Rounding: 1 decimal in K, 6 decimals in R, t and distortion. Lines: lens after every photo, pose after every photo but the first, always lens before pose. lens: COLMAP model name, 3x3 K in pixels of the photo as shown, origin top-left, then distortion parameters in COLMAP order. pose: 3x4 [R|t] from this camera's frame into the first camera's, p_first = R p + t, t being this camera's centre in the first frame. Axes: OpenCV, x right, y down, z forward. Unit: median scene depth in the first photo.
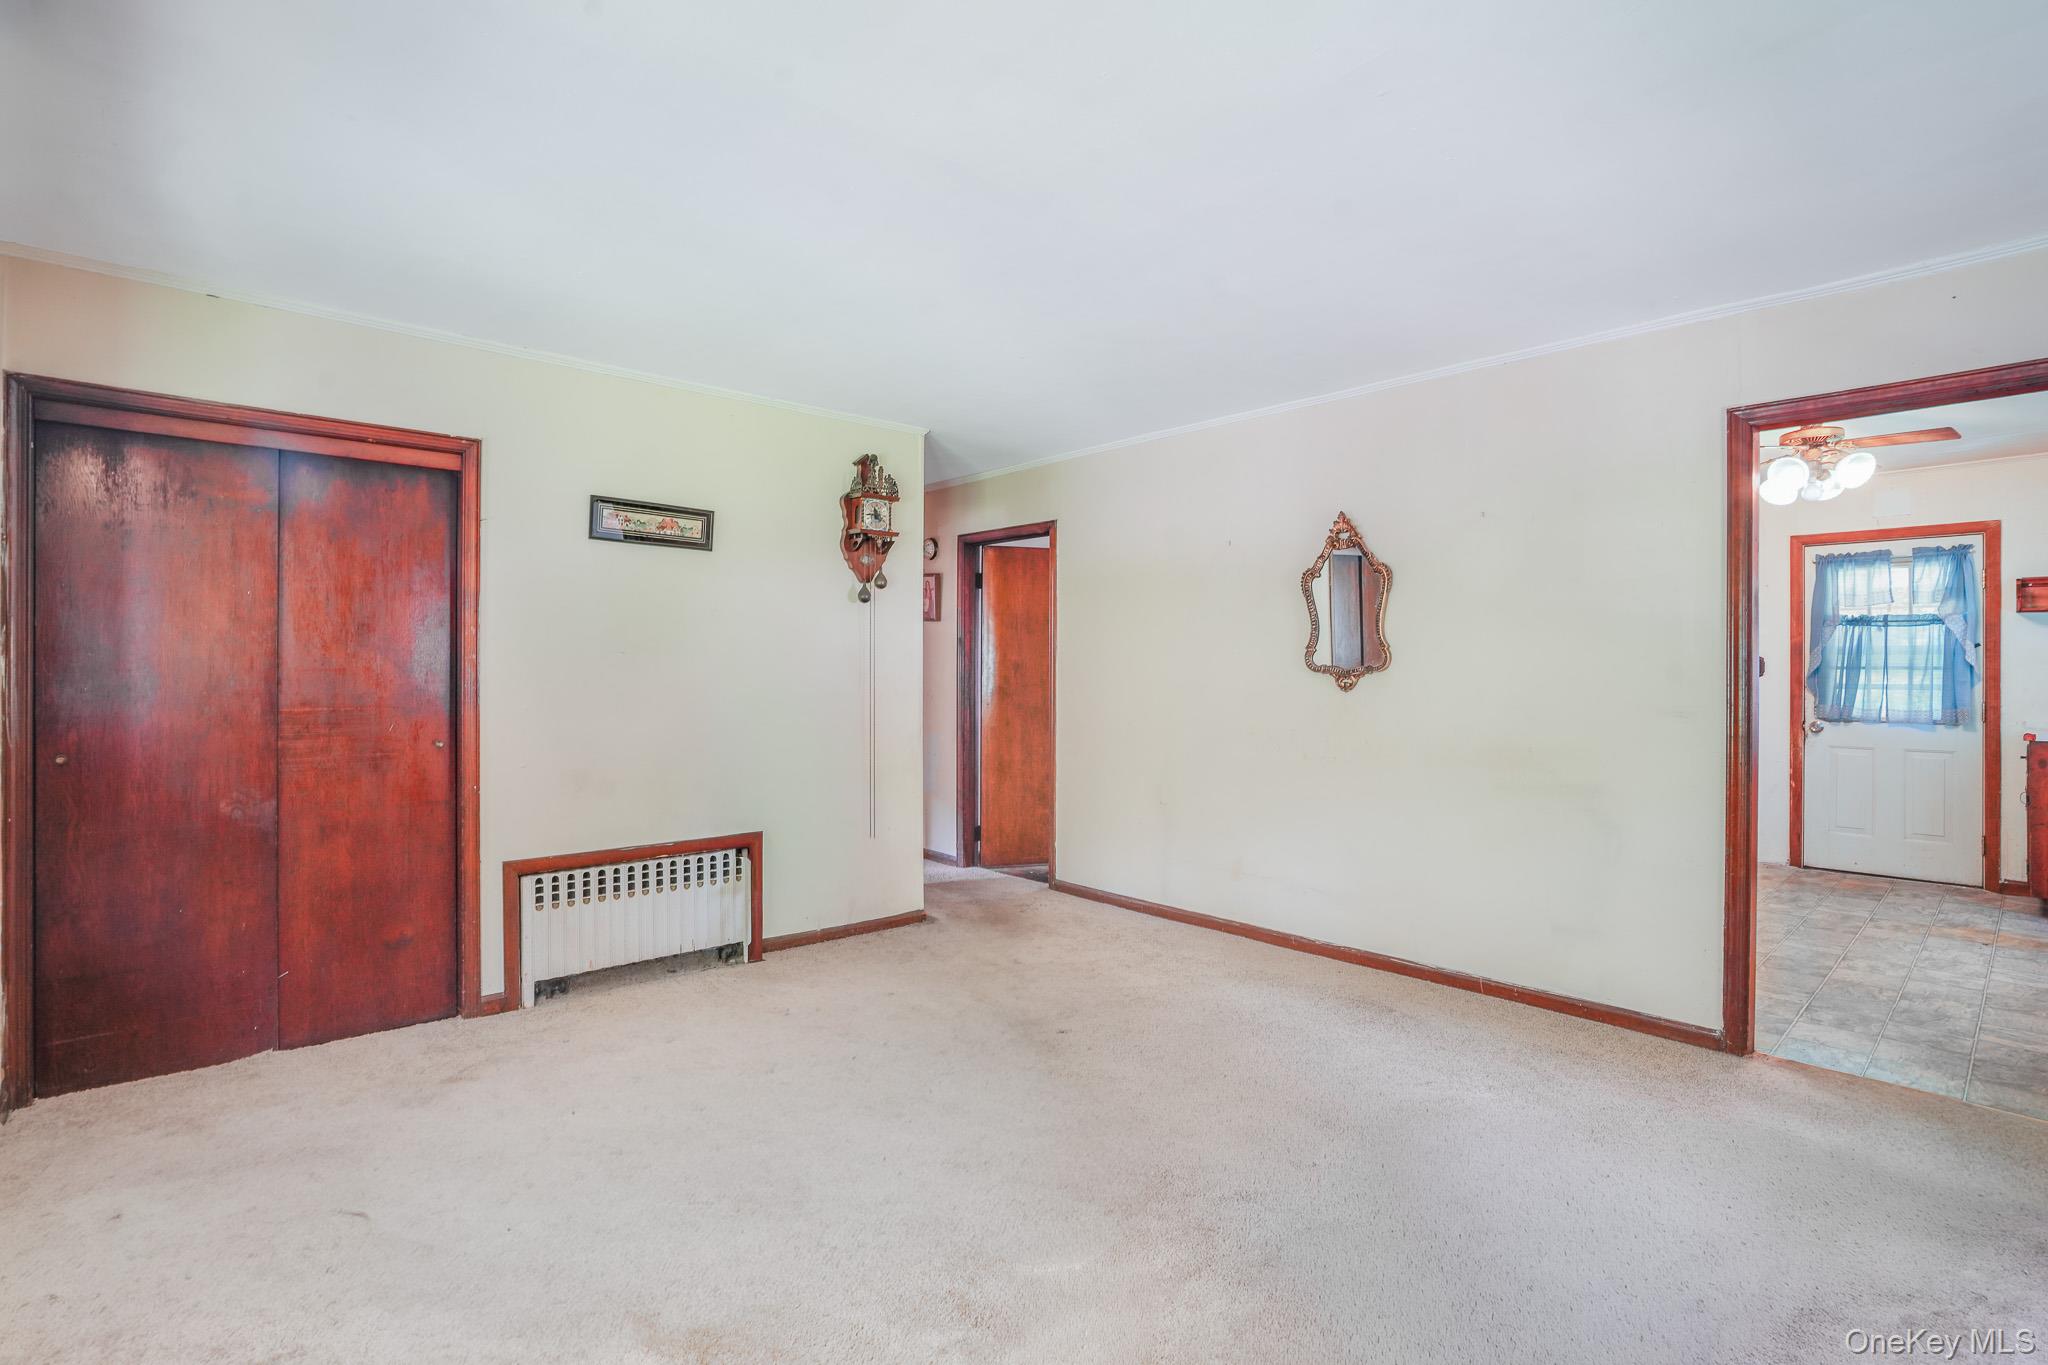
lens RADIAL K [[961.1, 0, 1025.1], [0, 961.1, 676.2], [0, 0, 1]] dist [-0.059967, 0.025576]
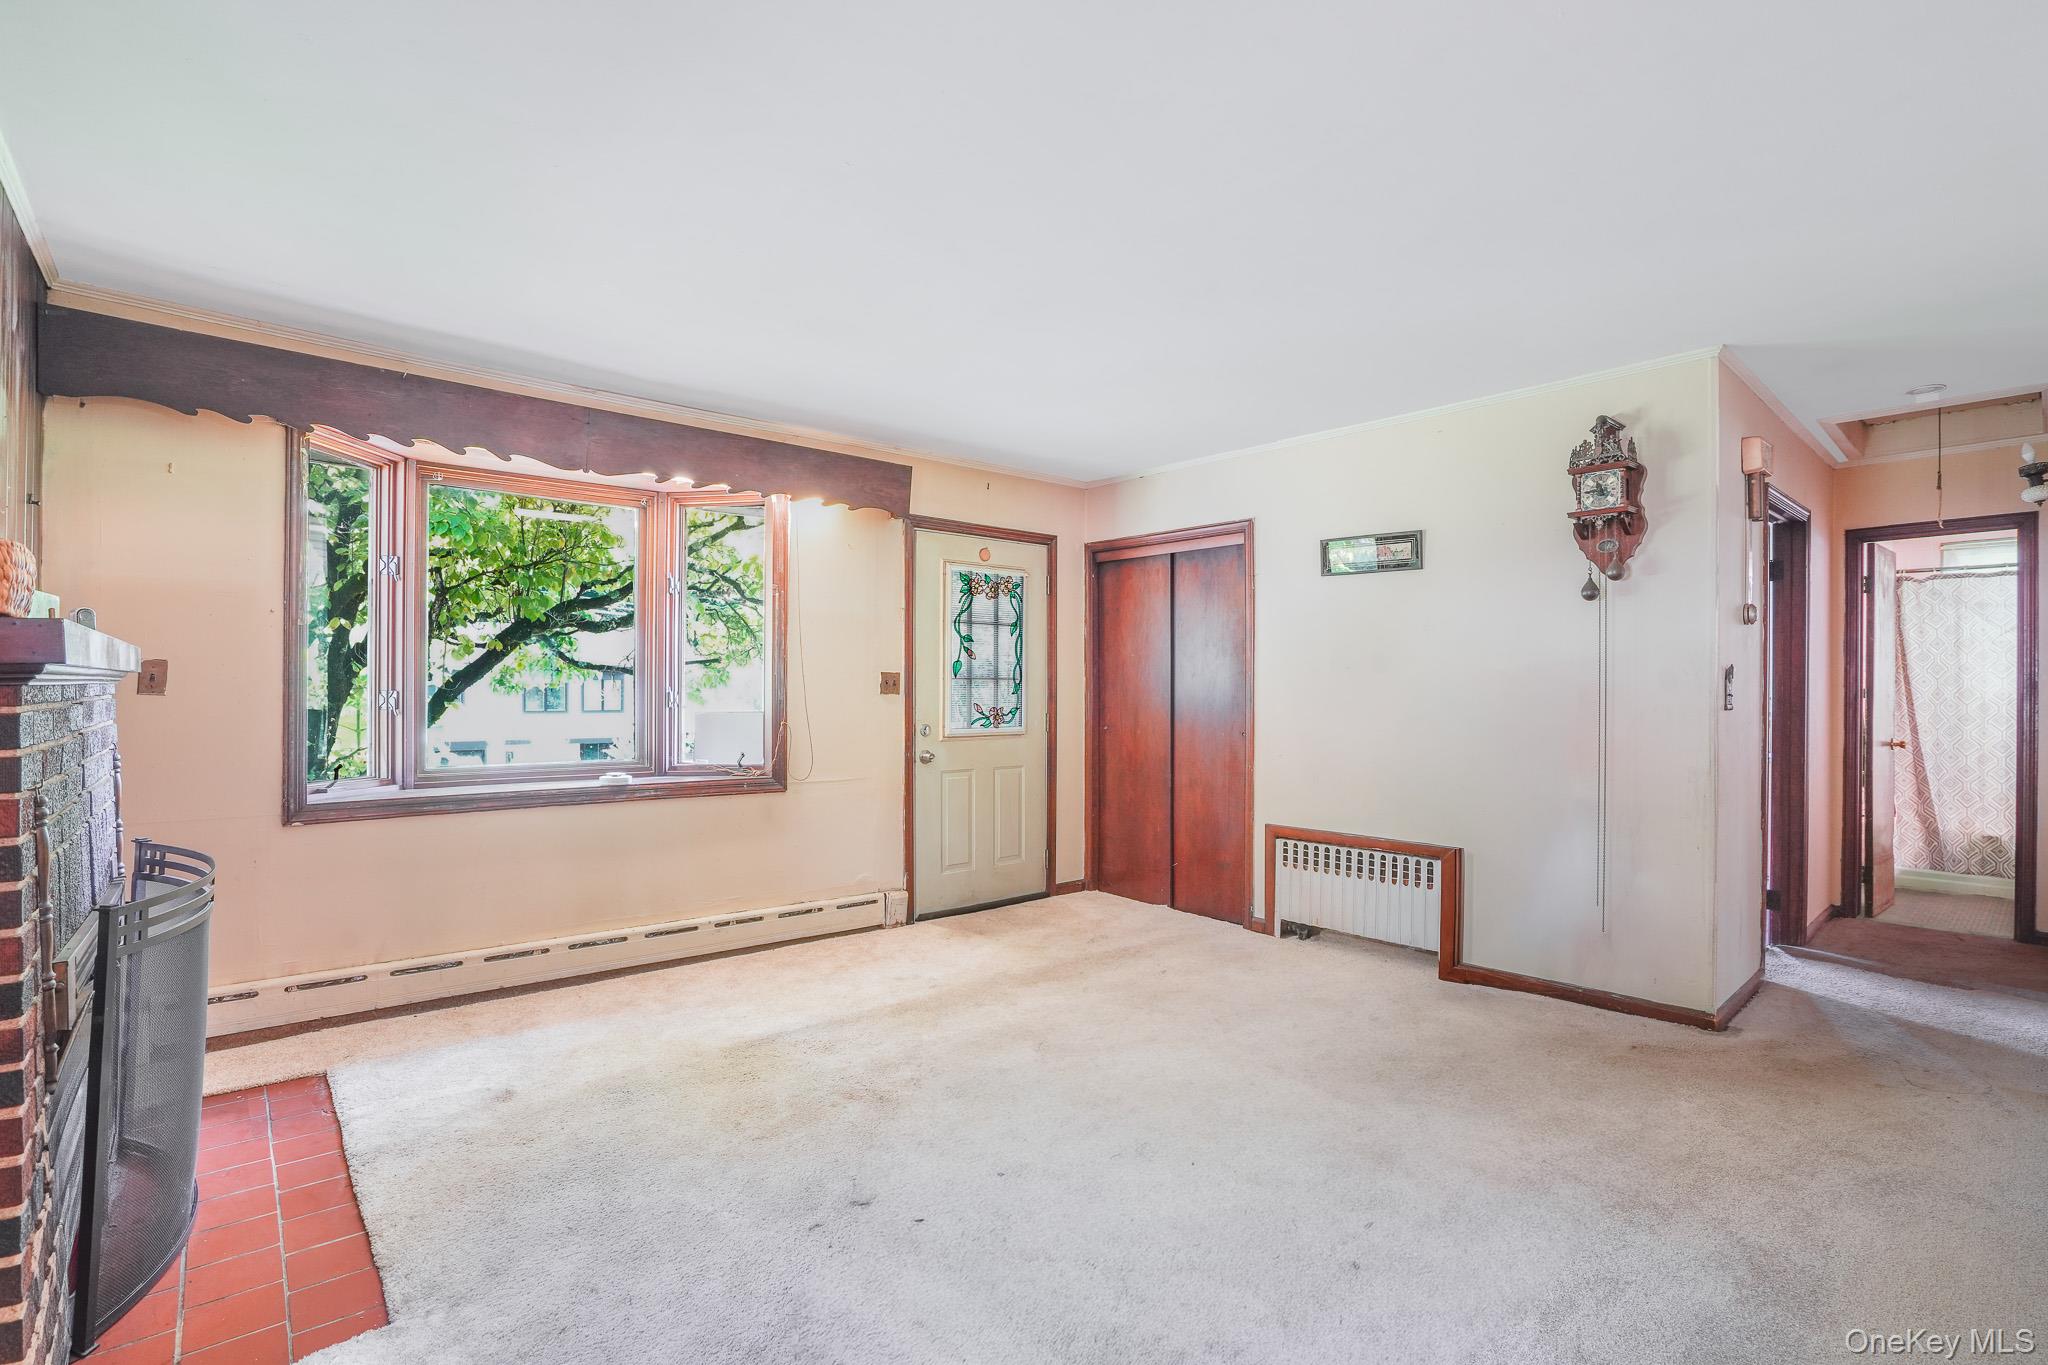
lens RADIAL K [[961.1, 0, 1025.1], [0, 961.1, 676.2], [0, 0, 1]] dist [-0.059967, 0.025576]
pose [[-0.033601, -0.008768, -0.999397, 2.107221], [-0.004831, 0.999951, -0.008611, -0.006972], [0.999424, 0.004538, -0.033641, 1.750133]]
